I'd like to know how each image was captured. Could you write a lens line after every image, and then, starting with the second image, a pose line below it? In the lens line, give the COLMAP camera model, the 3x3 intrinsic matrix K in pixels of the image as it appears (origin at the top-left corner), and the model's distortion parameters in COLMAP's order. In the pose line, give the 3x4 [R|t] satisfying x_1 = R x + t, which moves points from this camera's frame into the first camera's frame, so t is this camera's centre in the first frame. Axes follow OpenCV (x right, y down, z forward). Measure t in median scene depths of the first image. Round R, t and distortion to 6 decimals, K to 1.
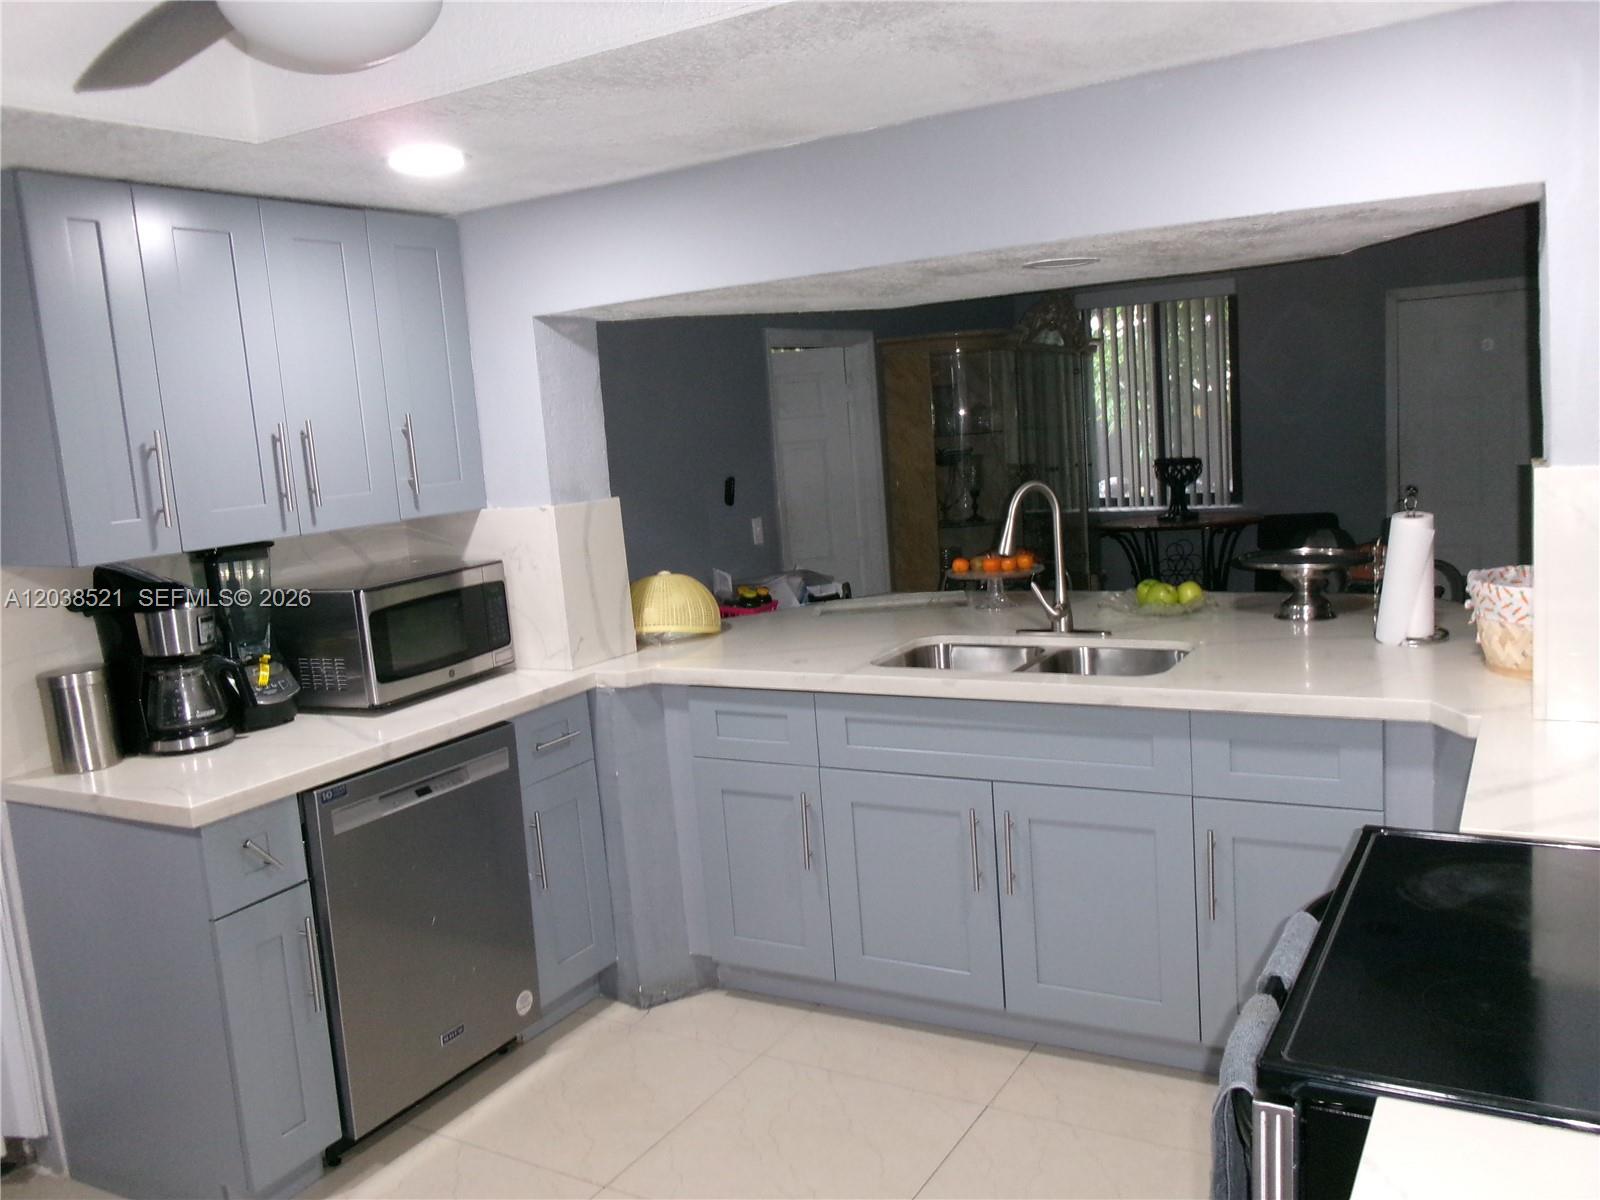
lens RADIAL K [[1295.2, 0, 800.0], [0, 1295.2, 598.3], [0, 0, 1]] dist [-0.010133, 0.001771]
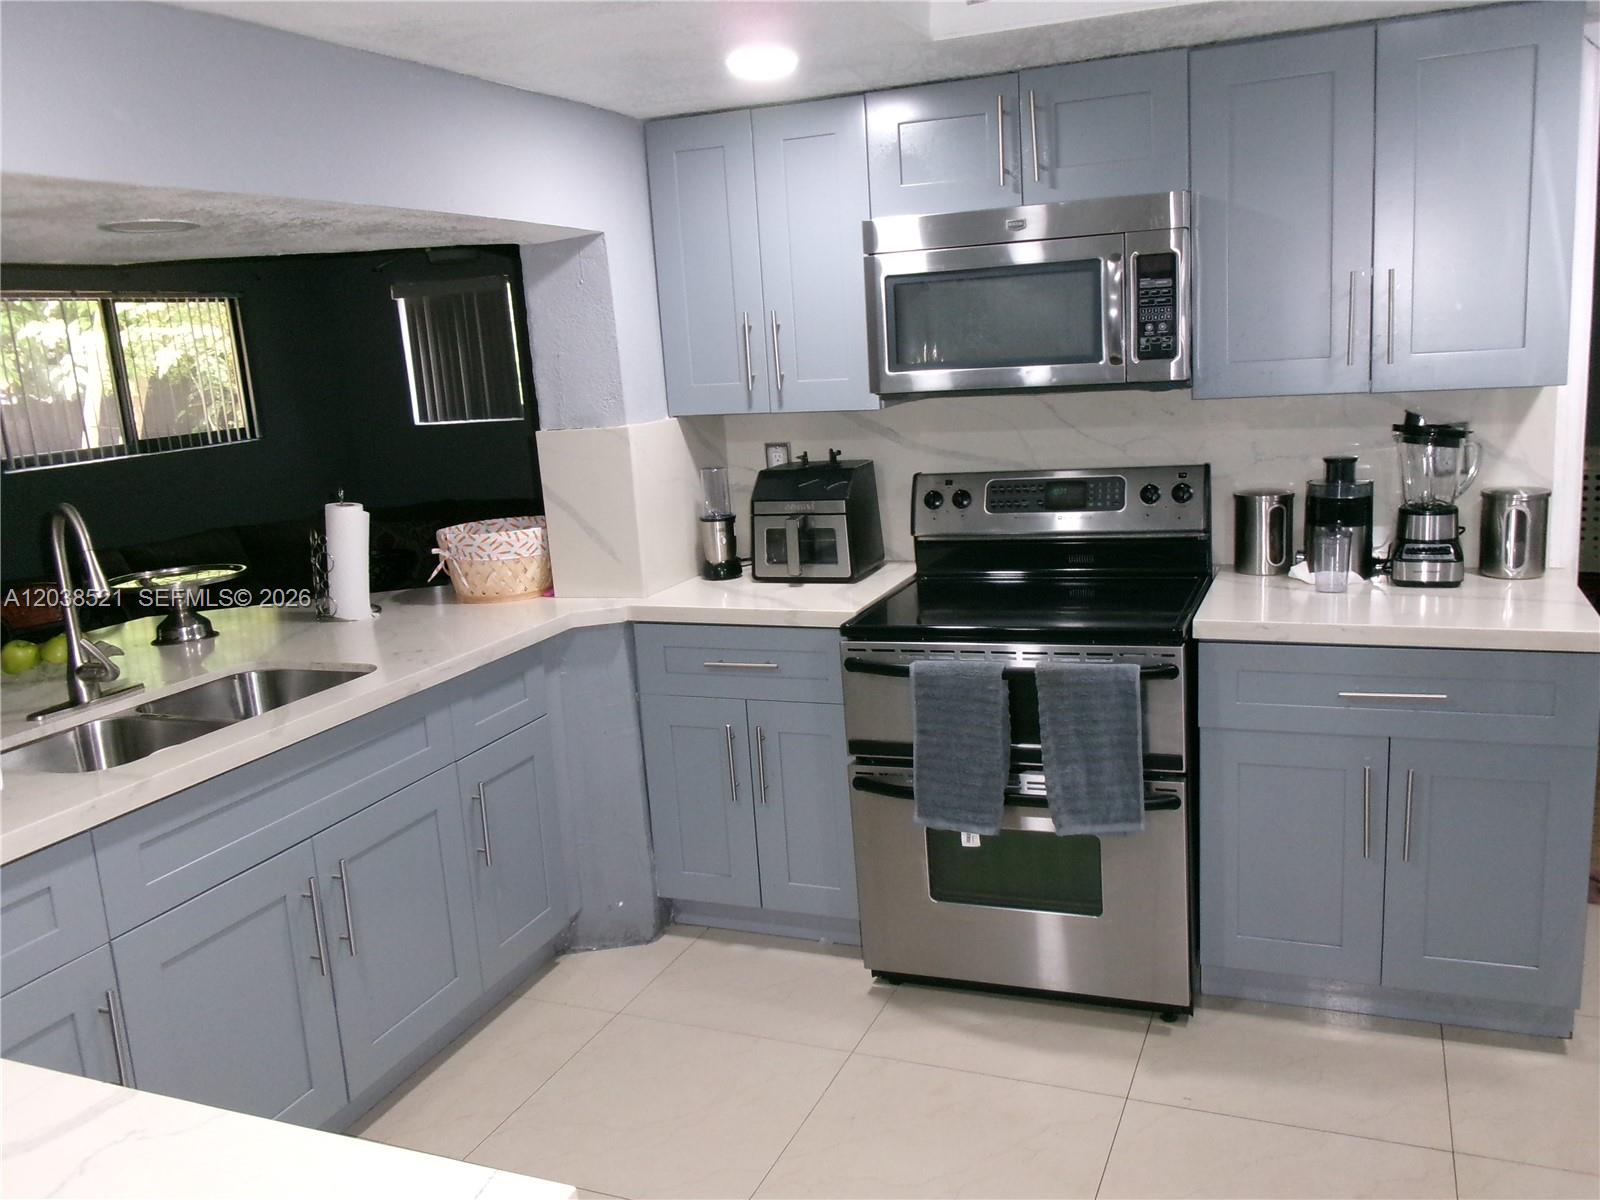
lens RADIAL K [[1295.2, 0, 799.2], [0, 1295.2, 602.7], [0, 0, 1]] dist [-0.010133, 0.001771]
pose [[-0.131152, -0.108069, 0.985454, -0.696799], [0.220557, 0.965947, 0.135283, -0.046759], [-0.966516, 0.235091, -0.102851, 0.749330]]
